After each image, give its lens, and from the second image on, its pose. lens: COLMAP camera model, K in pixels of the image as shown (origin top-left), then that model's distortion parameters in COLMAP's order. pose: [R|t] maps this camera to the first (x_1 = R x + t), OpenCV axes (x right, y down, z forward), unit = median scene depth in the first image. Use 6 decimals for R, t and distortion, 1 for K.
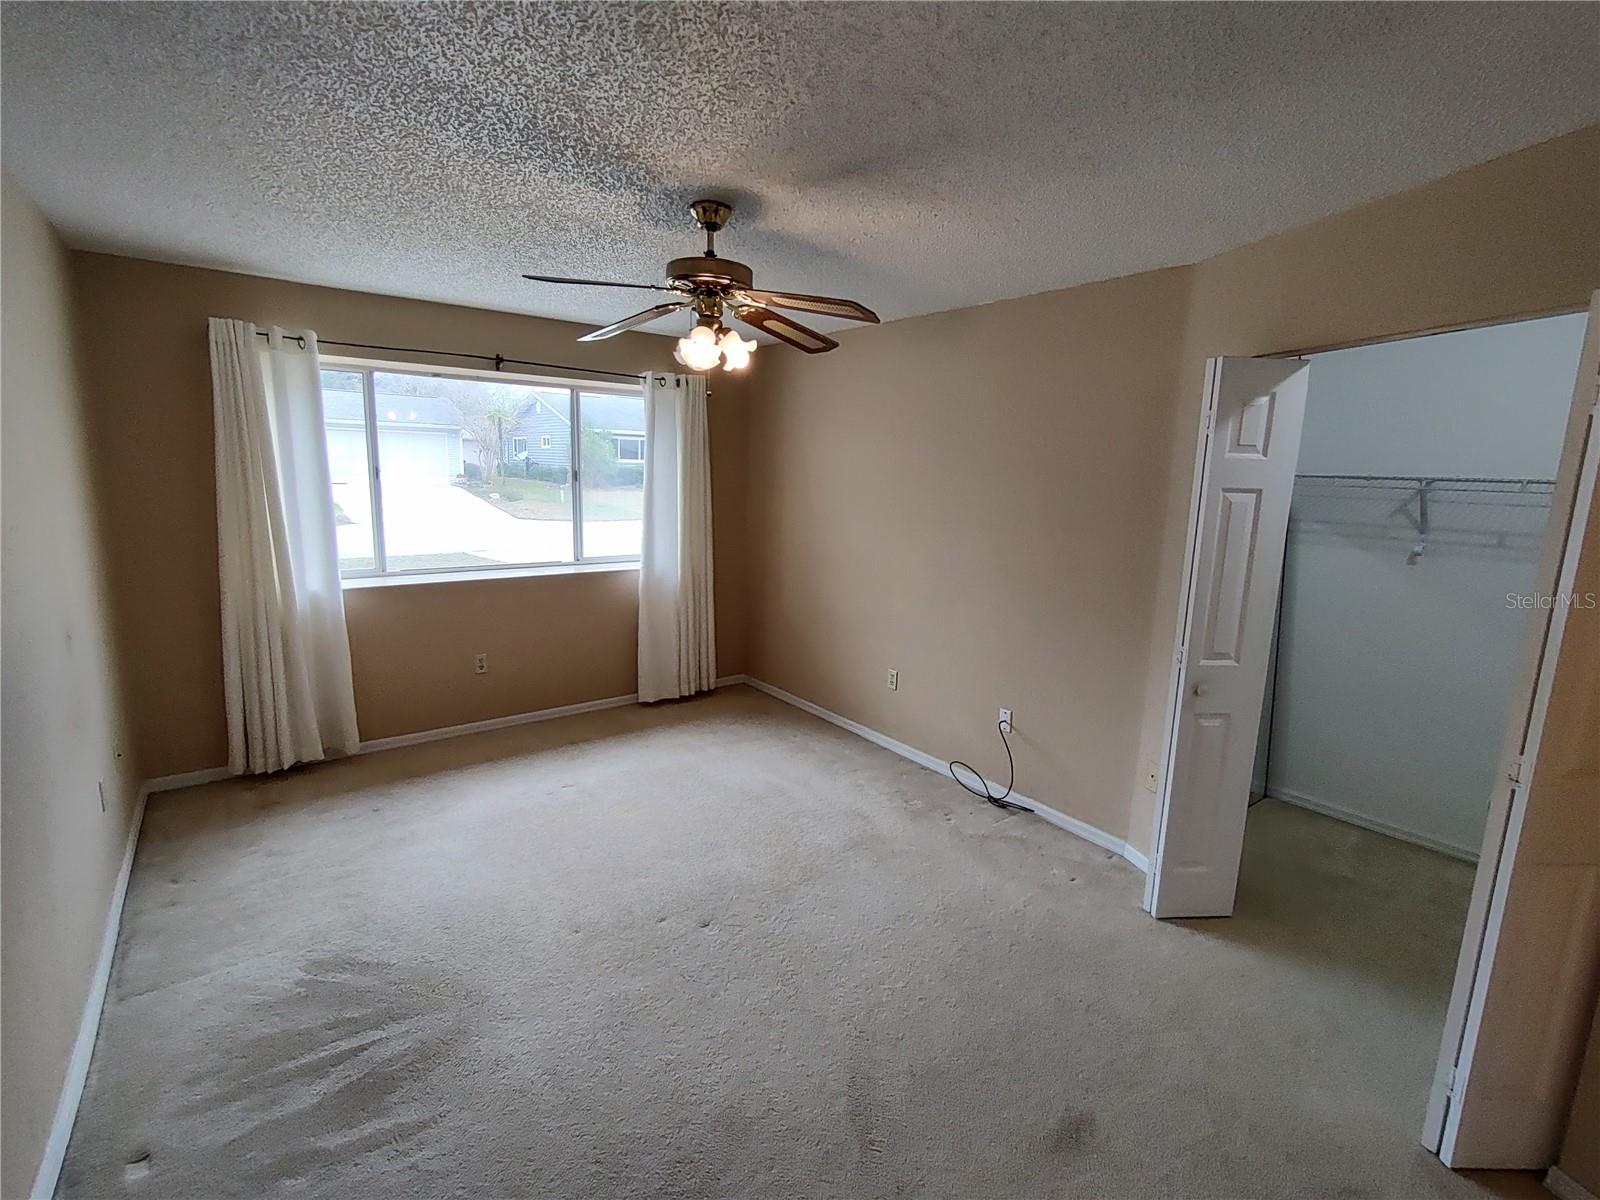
lens RADIAL K [[723.8, 0, 800.7], [0, 723.8, 595.2], [0, 0, 1]] dist [-0.011096, -0.000260]
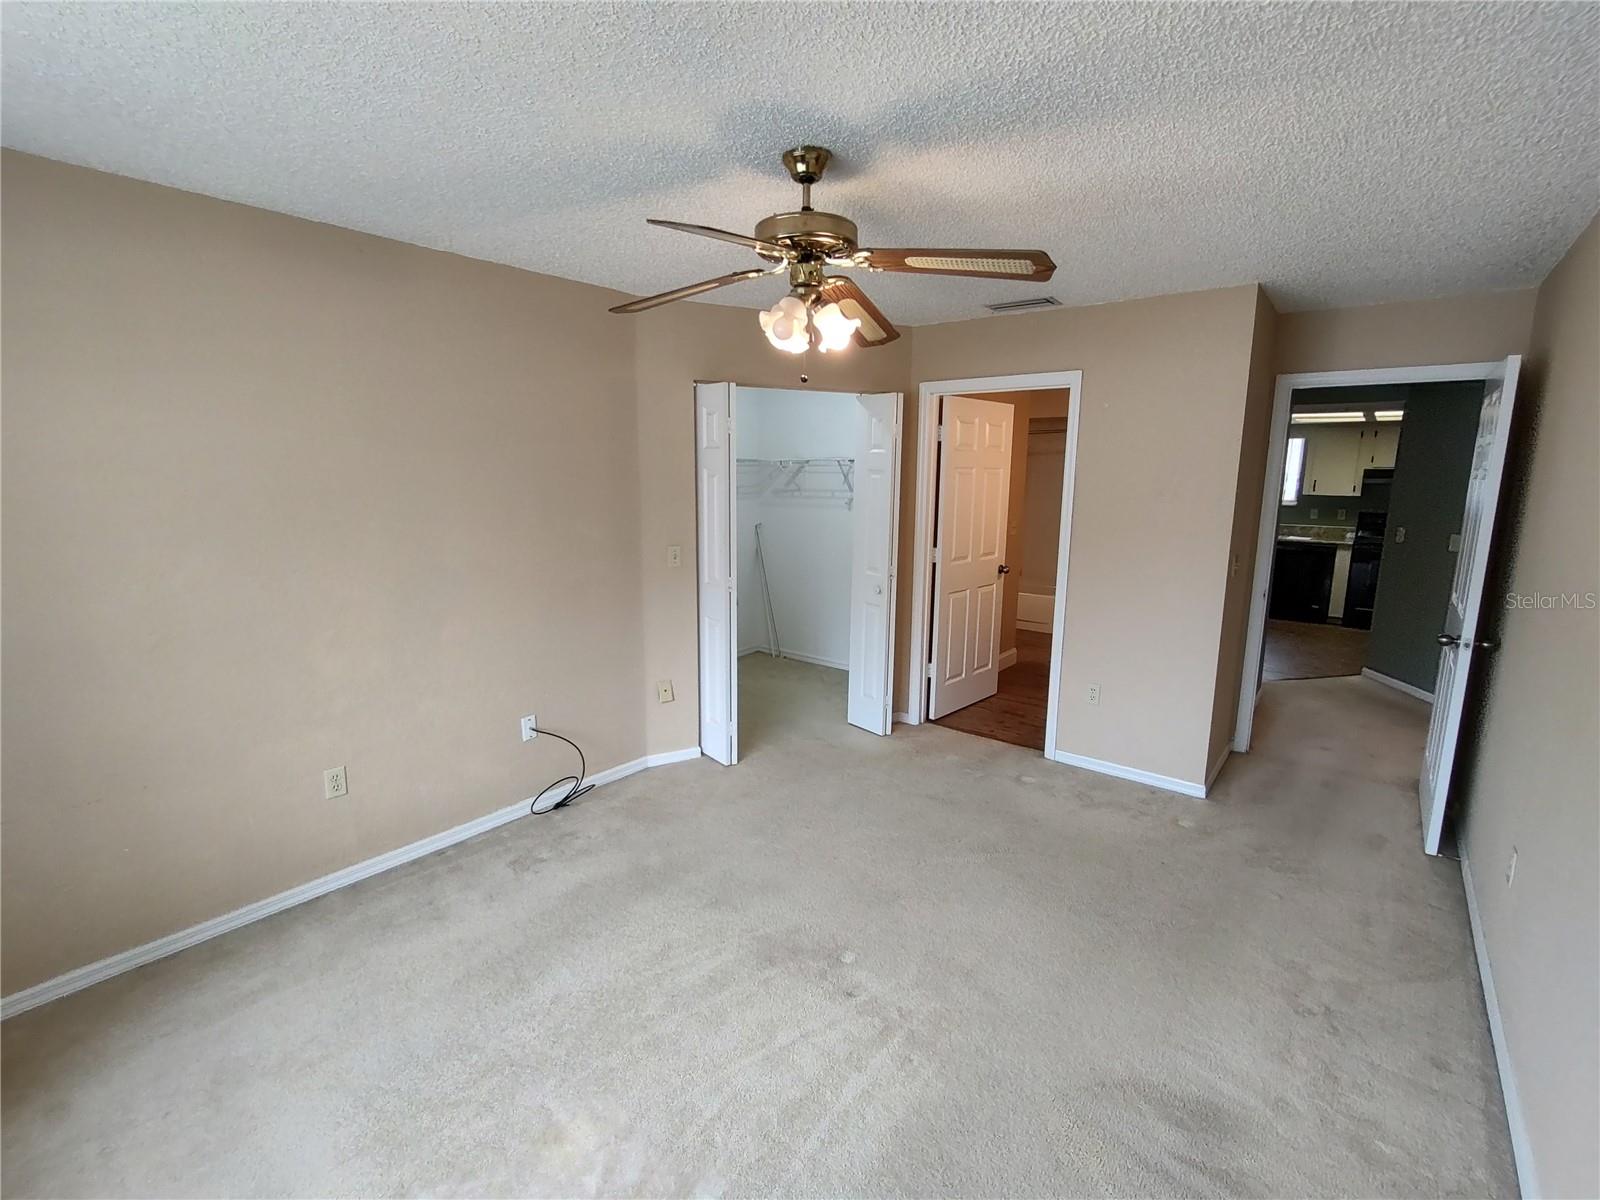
lens RADIAL K [[723.8, 0, 800.7], [0, 723.8, 595.2], [0, 0, 1]] dist [-0.011096, -0.000260]
pose [[-0.236382, -0.199068, 0.951050, -0.694148], [0.149518, 0.959679, 0.238036, -0.170263], [-0.960087, 0.198466, -0.197087, 0.876757]]
